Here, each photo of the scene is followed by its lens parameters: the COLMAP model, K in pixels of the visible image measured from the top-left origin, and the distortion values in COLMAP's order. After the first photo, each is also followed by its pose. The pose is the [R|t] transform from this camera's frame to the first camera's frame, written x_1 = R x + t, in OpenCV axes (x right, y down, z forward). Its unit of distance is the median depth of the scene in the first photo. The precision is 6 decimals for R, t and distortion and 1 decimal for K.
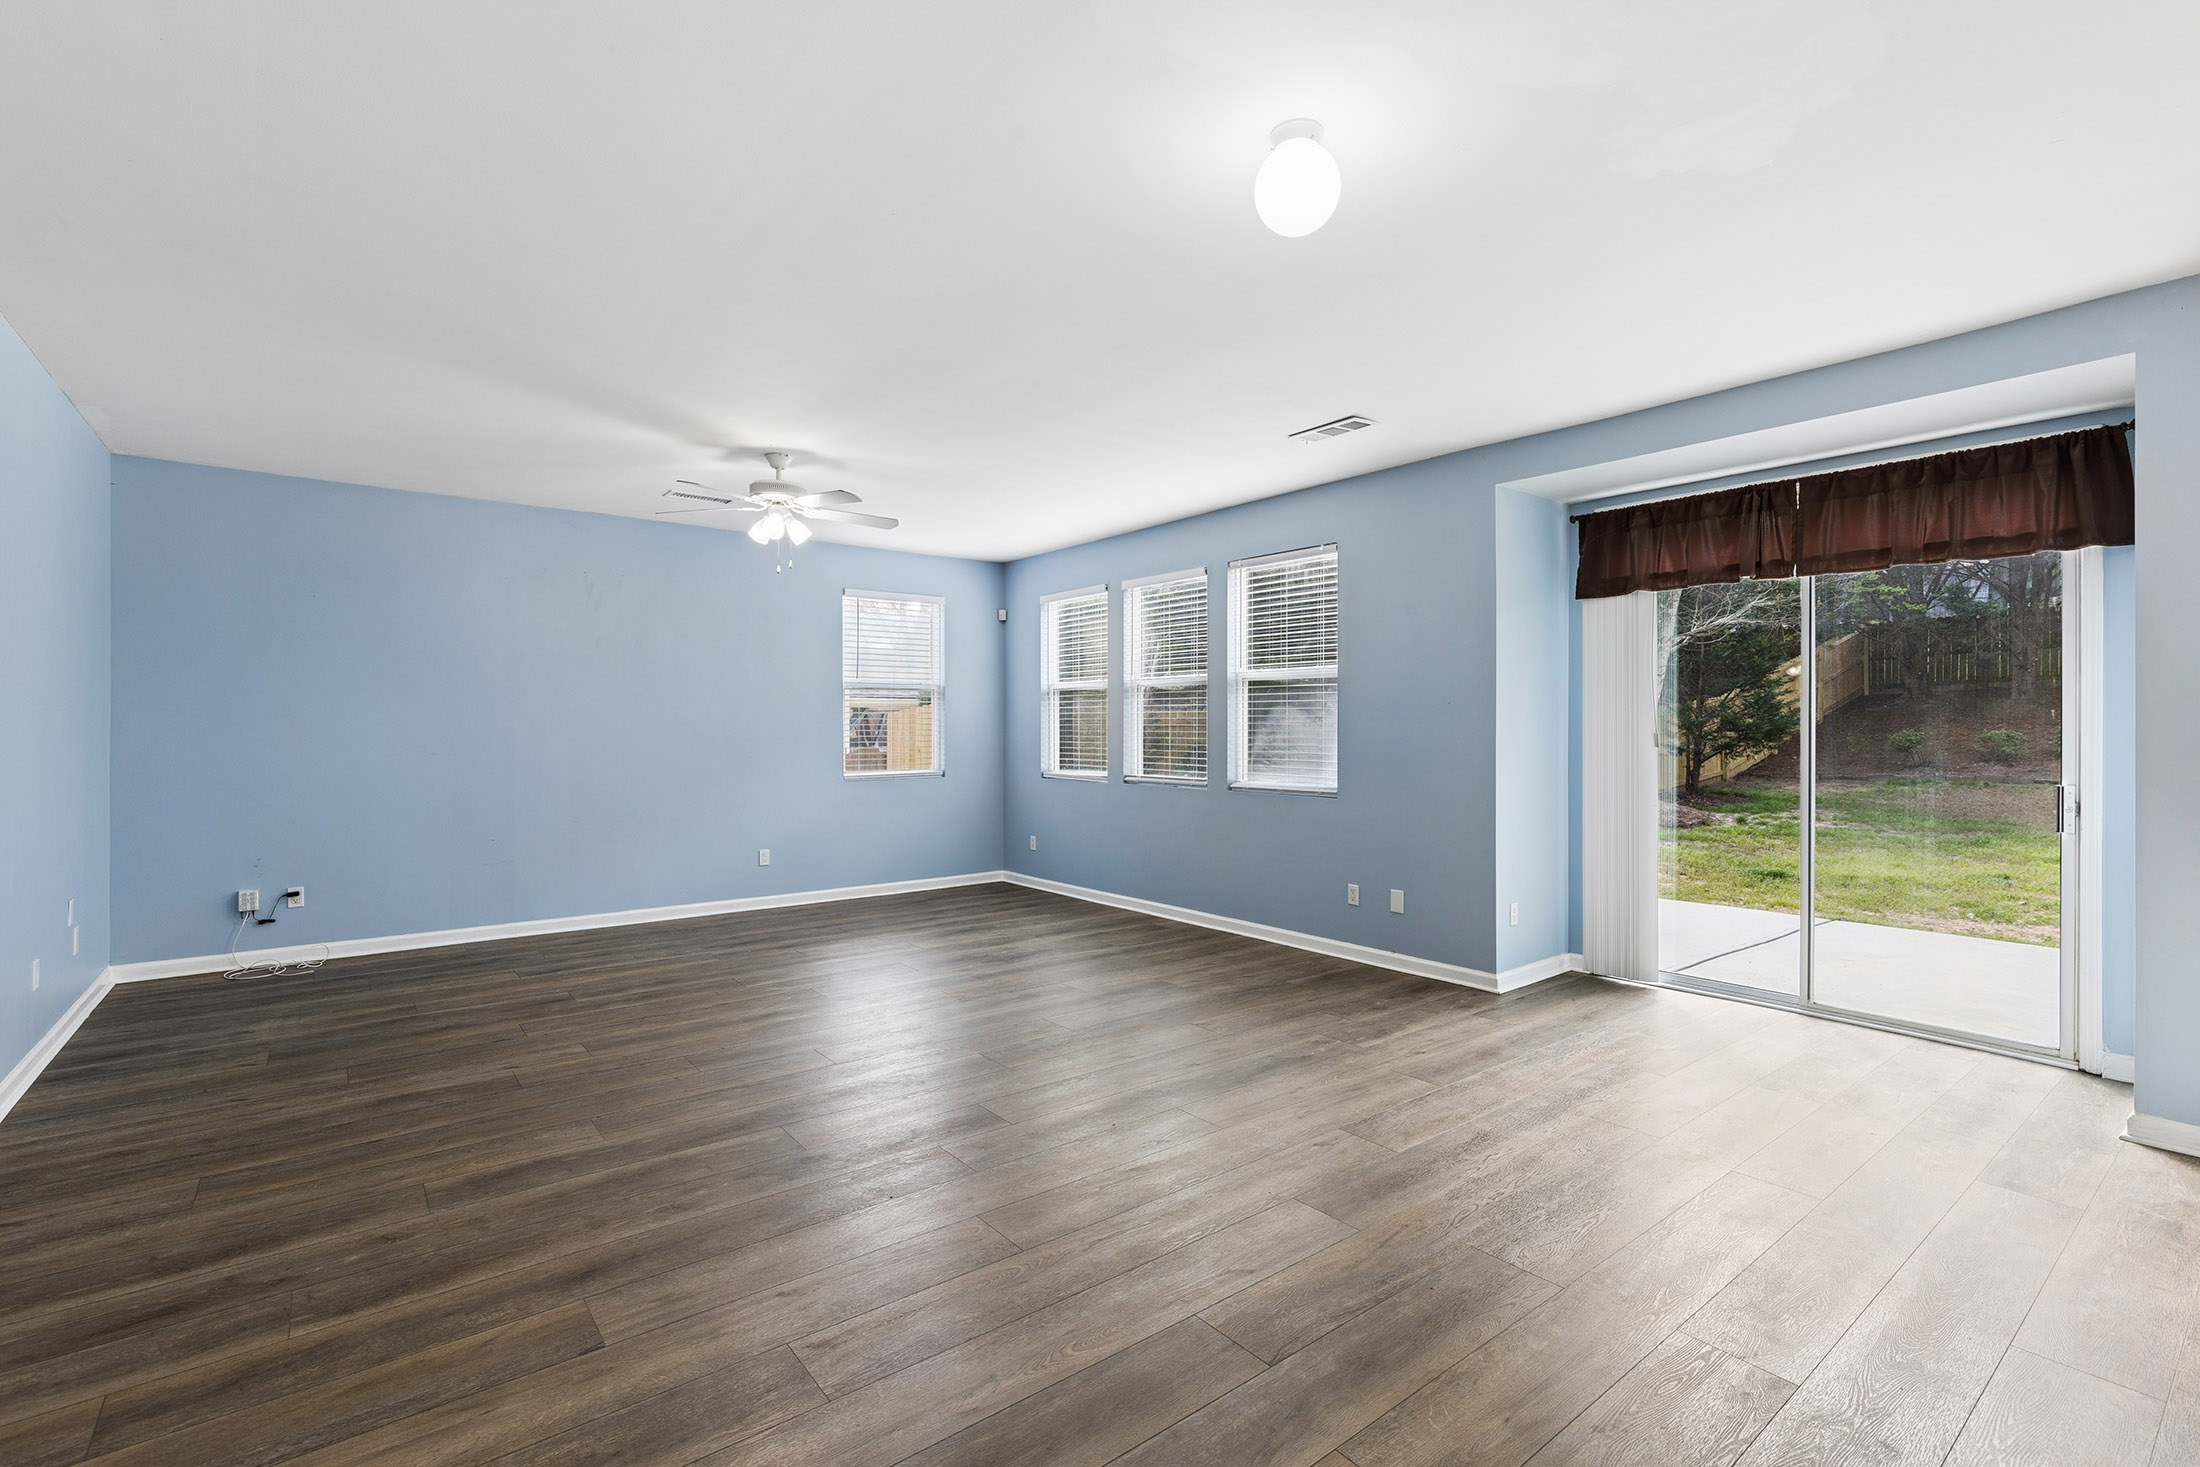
lens RADIAL K [[986.8, 0, 1100.0], [0, 986.8, 733.5], [0, 0, 1]] dist [0.009324, -0.002232]
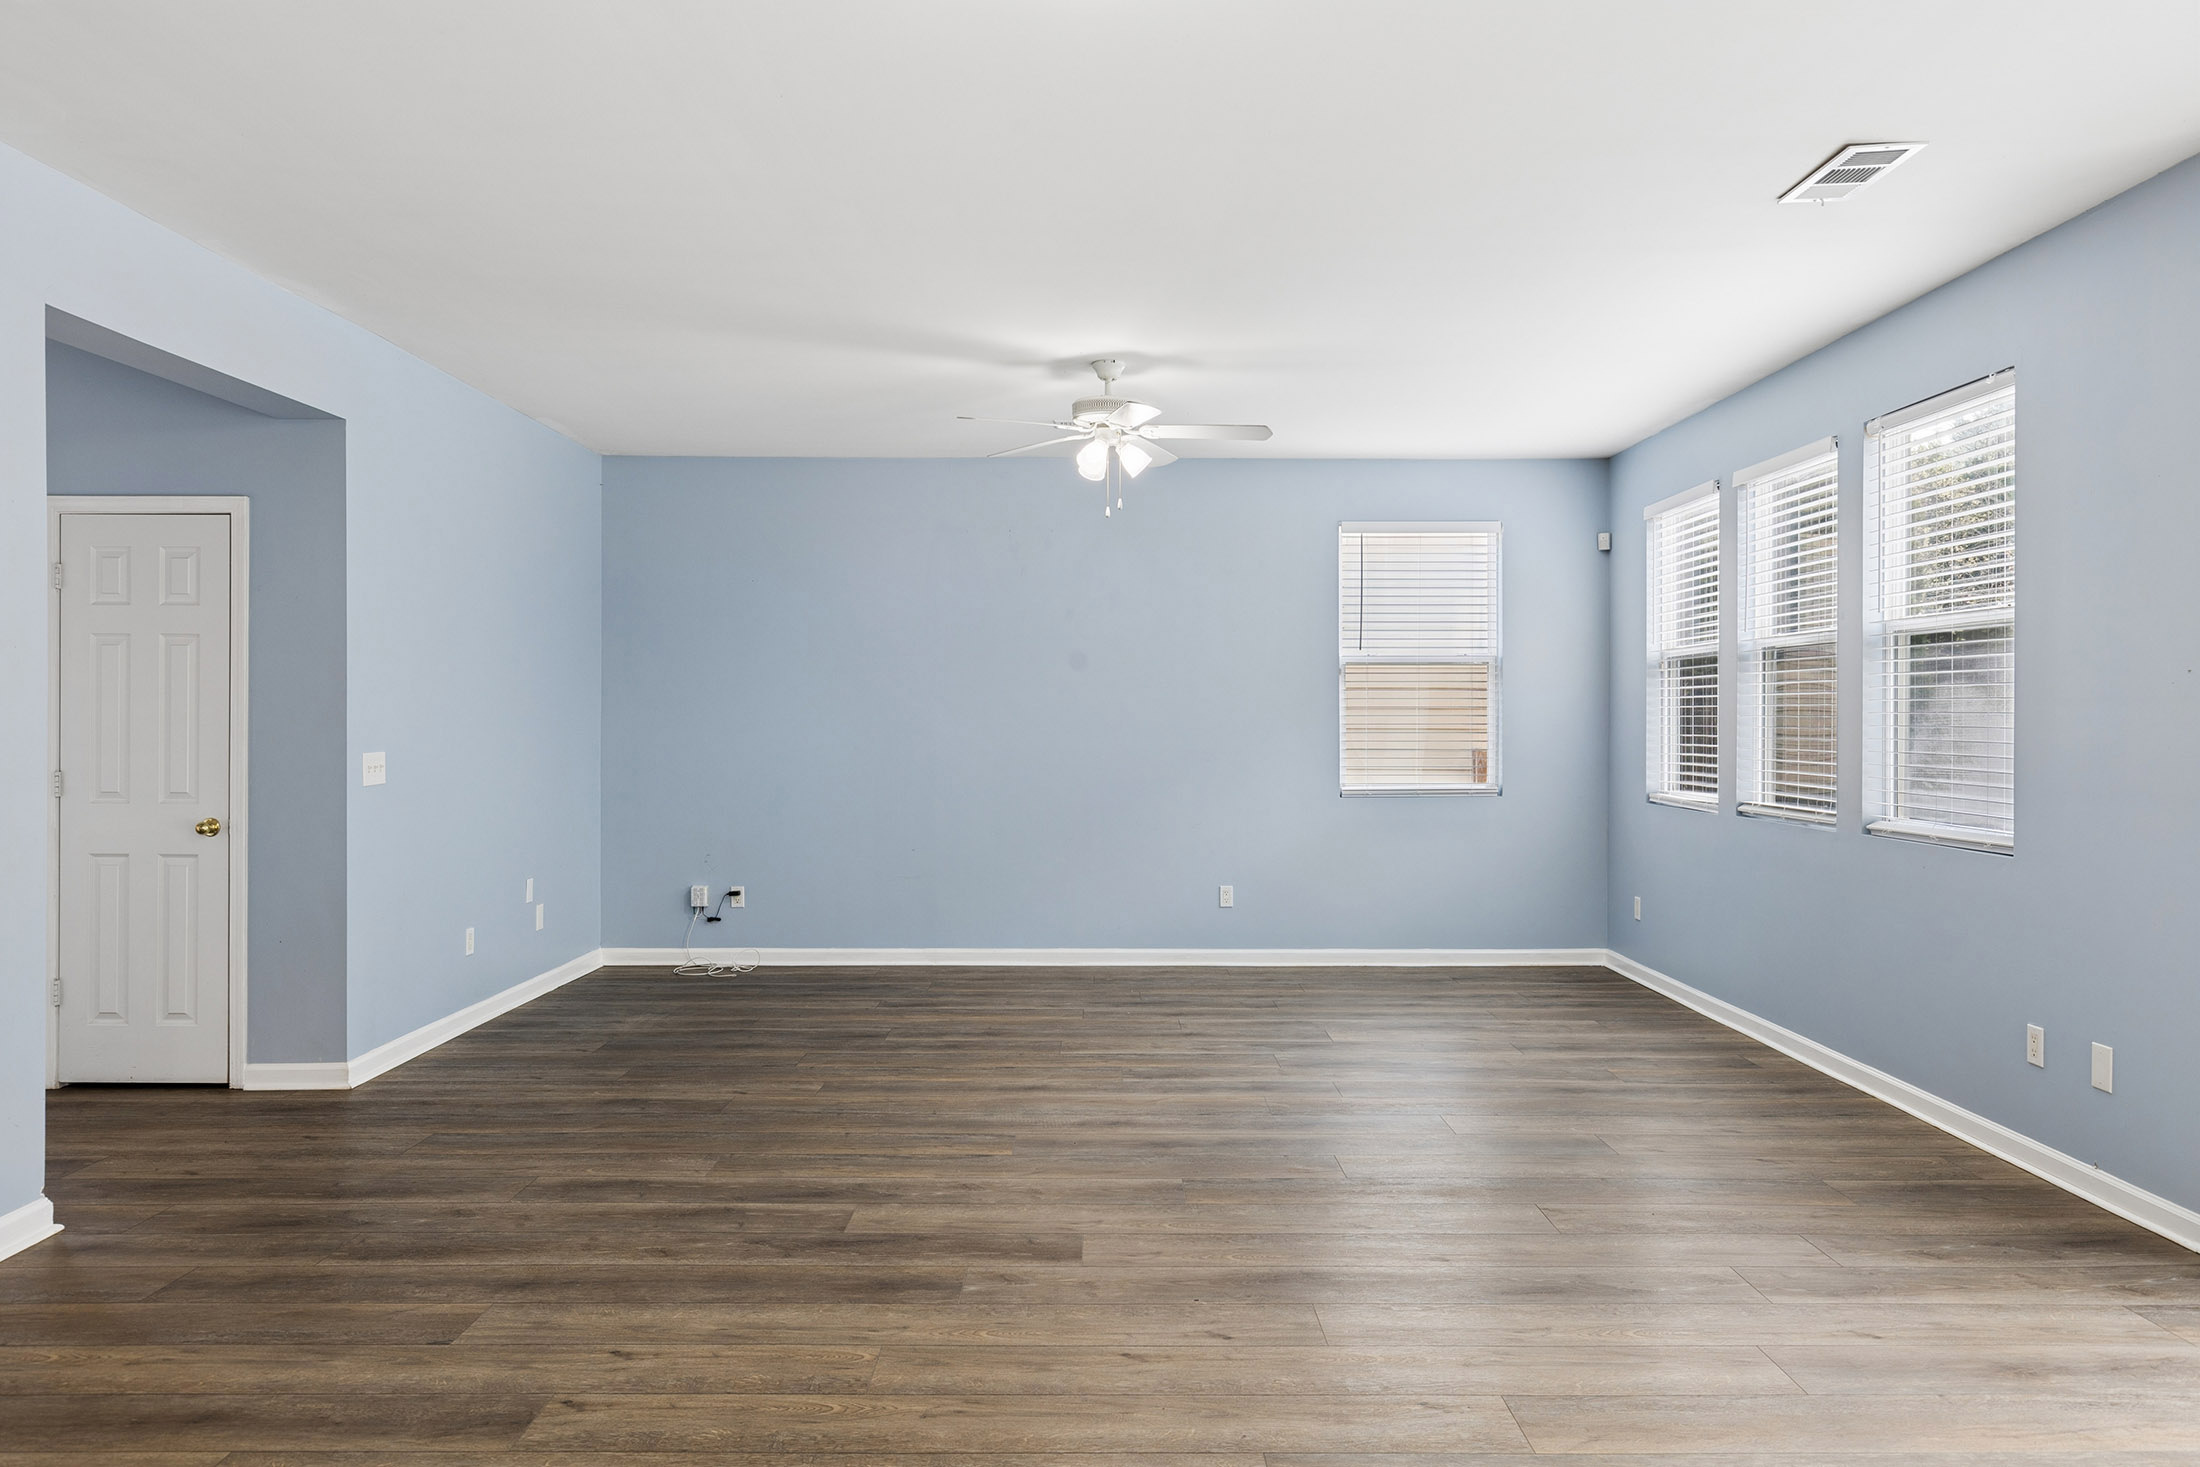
lens RADIAL K [[1484.7, 0, 1100.0], [0, 1484.7, 733.5], [0, 0, 1]] dist [0.000390, -0.001581]
pose [[0.788911, 0.006656, -0.614471, 0.378882], [-0.004897, 0.999978, 0.004543, -0.000858], [0.614487, -0.000575, 0.788926, 0.094212]]
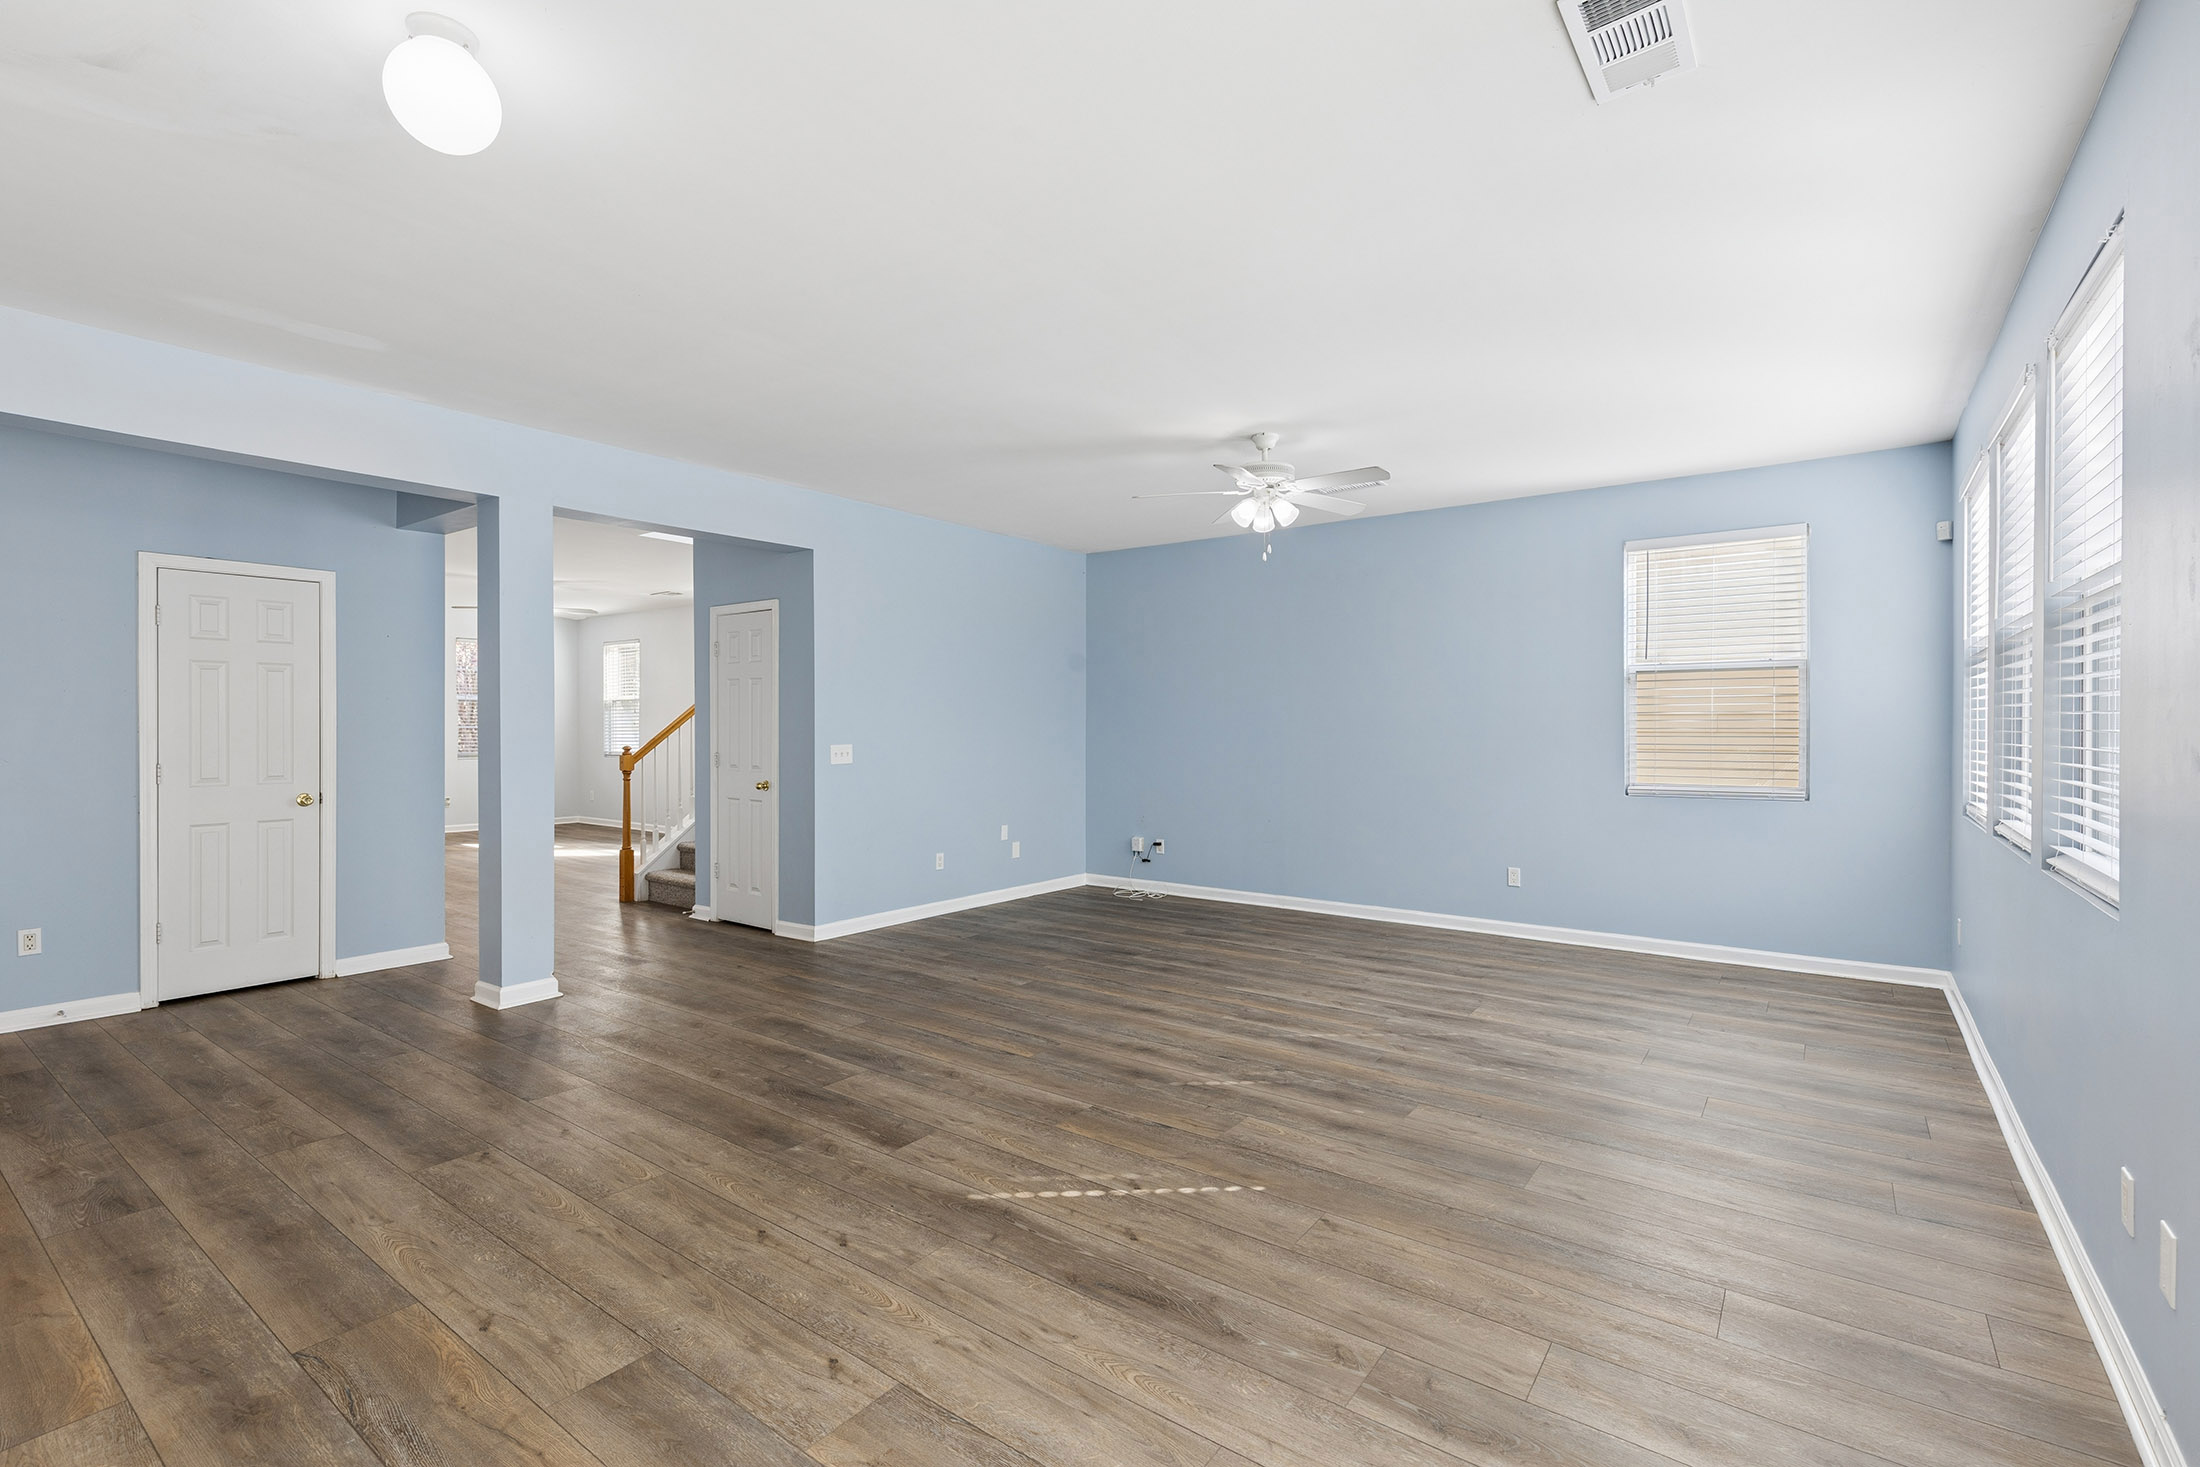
lens RADIAL K [[979.3, 0, 1100.0], [0, 979.3, 733.5], [0, 0, 1]] dist [0.010724, -0.001027]
pose [[0.267331, 0.007999, -0.963572, 0.542626], [-0.005358, 0.999962, 0.006815, -0.003187], [0.963590, 0.003341, 0.267364, 0.606251]]
